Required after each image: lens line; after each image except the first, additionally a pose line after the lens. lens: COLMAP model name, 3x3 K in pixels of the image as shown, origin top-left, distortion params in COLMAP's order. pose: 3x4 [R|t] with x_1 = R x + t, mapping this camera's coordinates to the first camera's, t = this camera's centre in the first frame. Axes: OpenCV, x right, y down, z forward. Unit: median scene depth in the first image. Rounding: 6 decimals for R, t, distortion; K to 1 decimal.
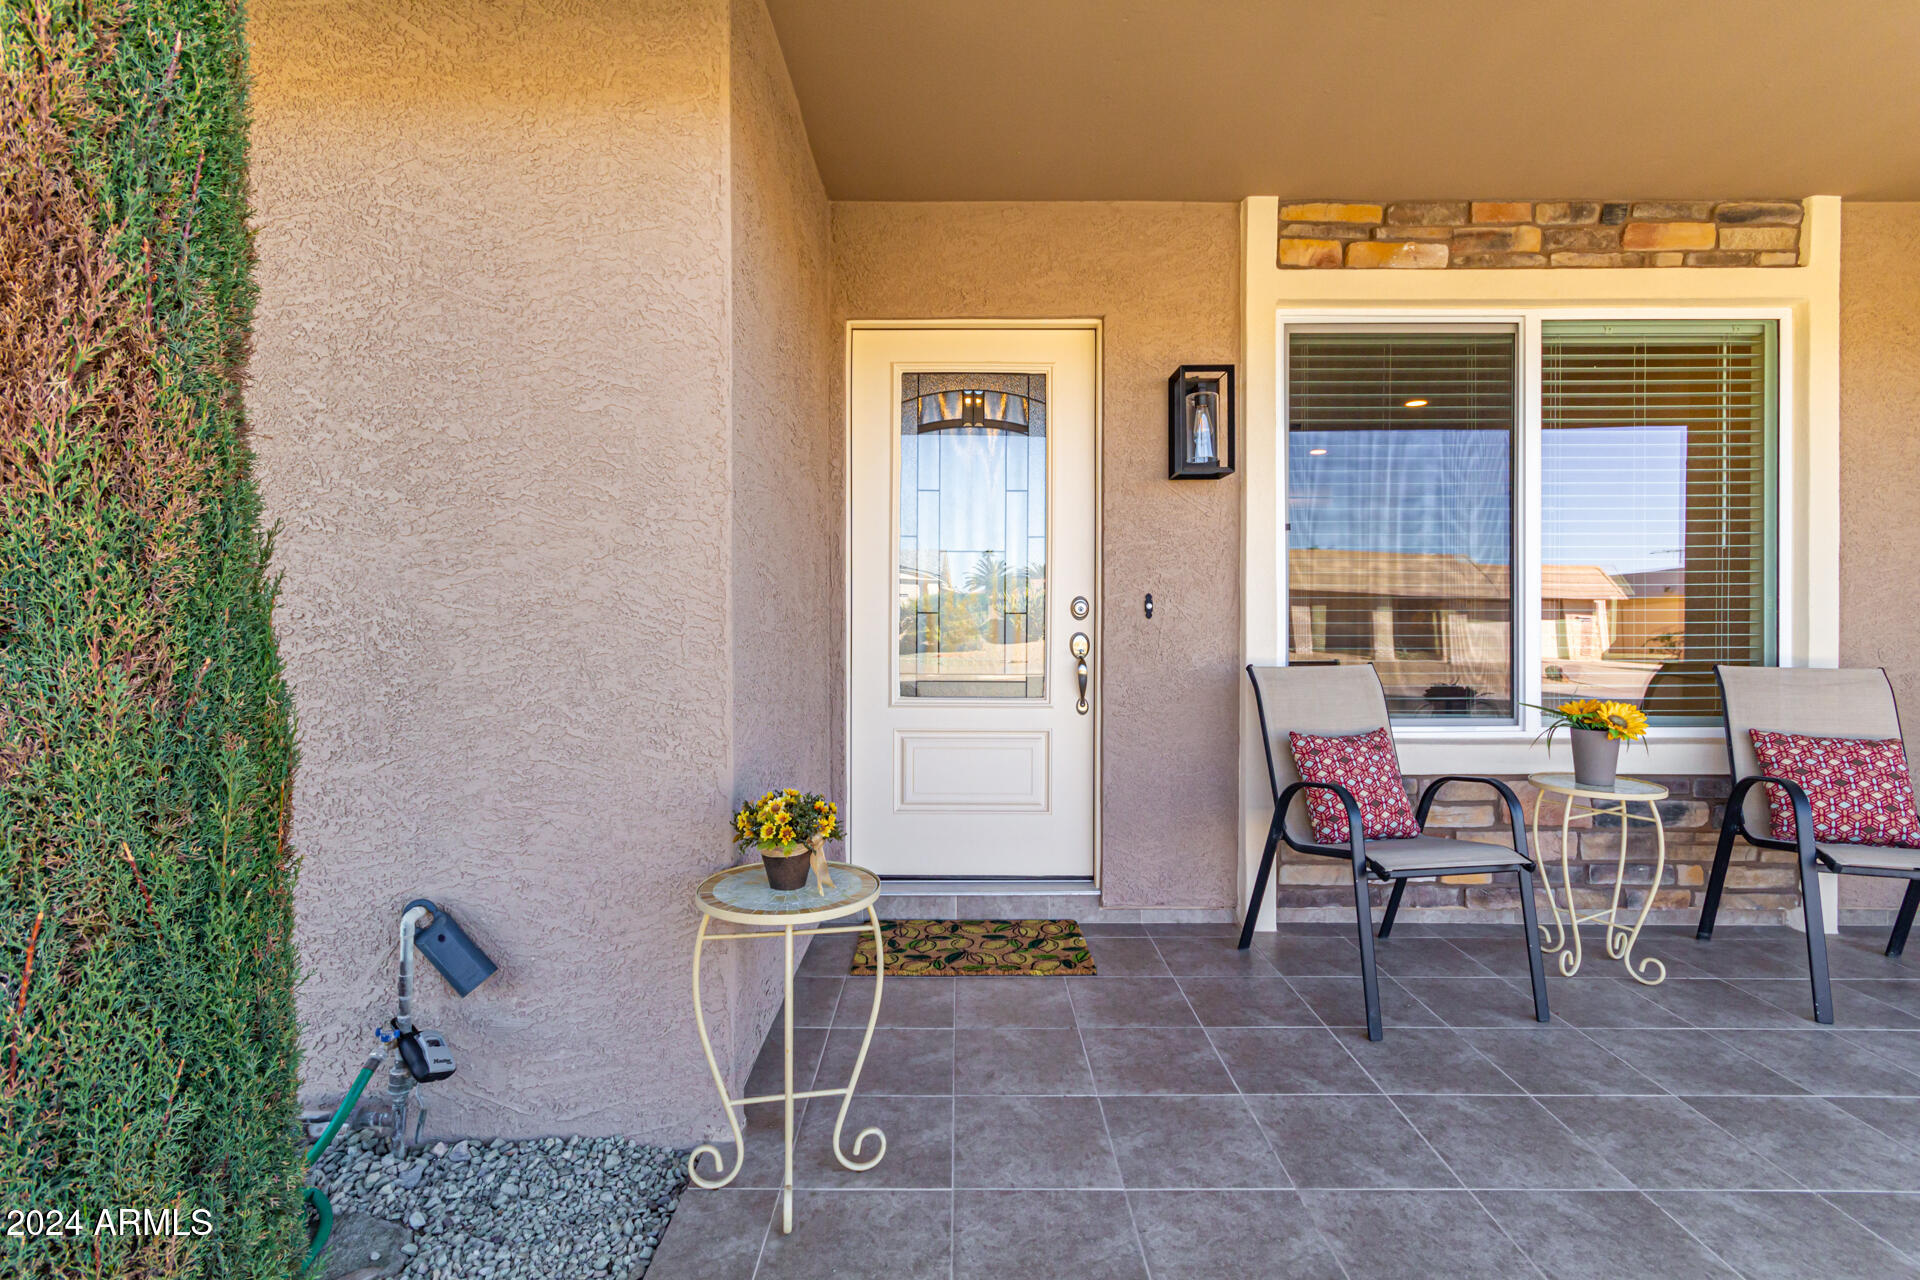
lens RADIAL K [[907.5, 0, 968.4], [0, 907.5, 627.8], [0, 0, 1]] dist [0.001965, -0.000567]
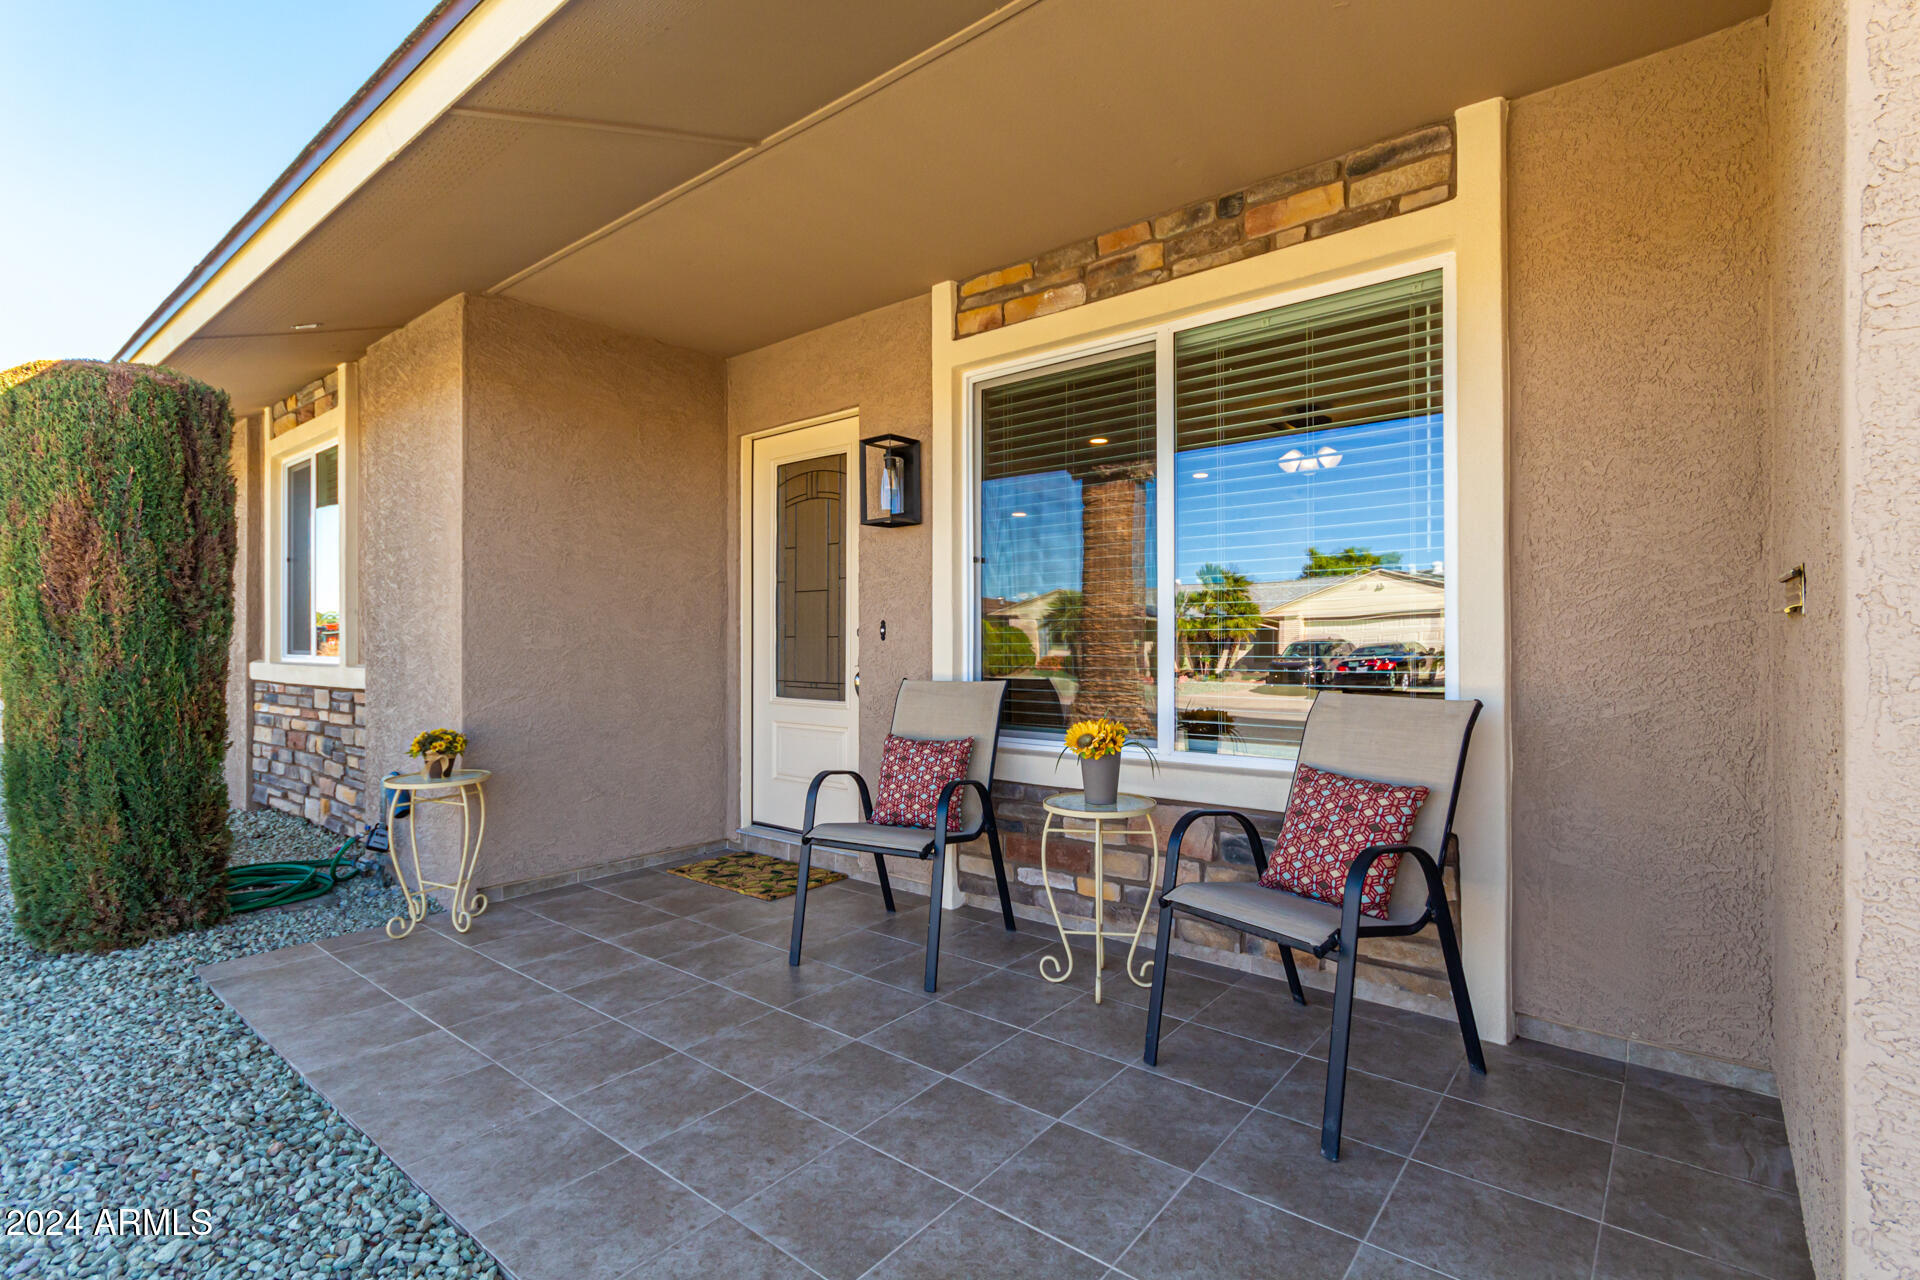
lens RADIAL K [[900.9, 0, 960.0], [0, 900.9, 640.0], [0, 0, 1]] dist [0.003931, 0.000297]
pose [[0.775759, -0.004254, -0.631015, 1.076943], [-0.003973, 0.999925, -0.011627, 0.003399], [0.631017, 0.011527, 0.775683, 0.108894]]
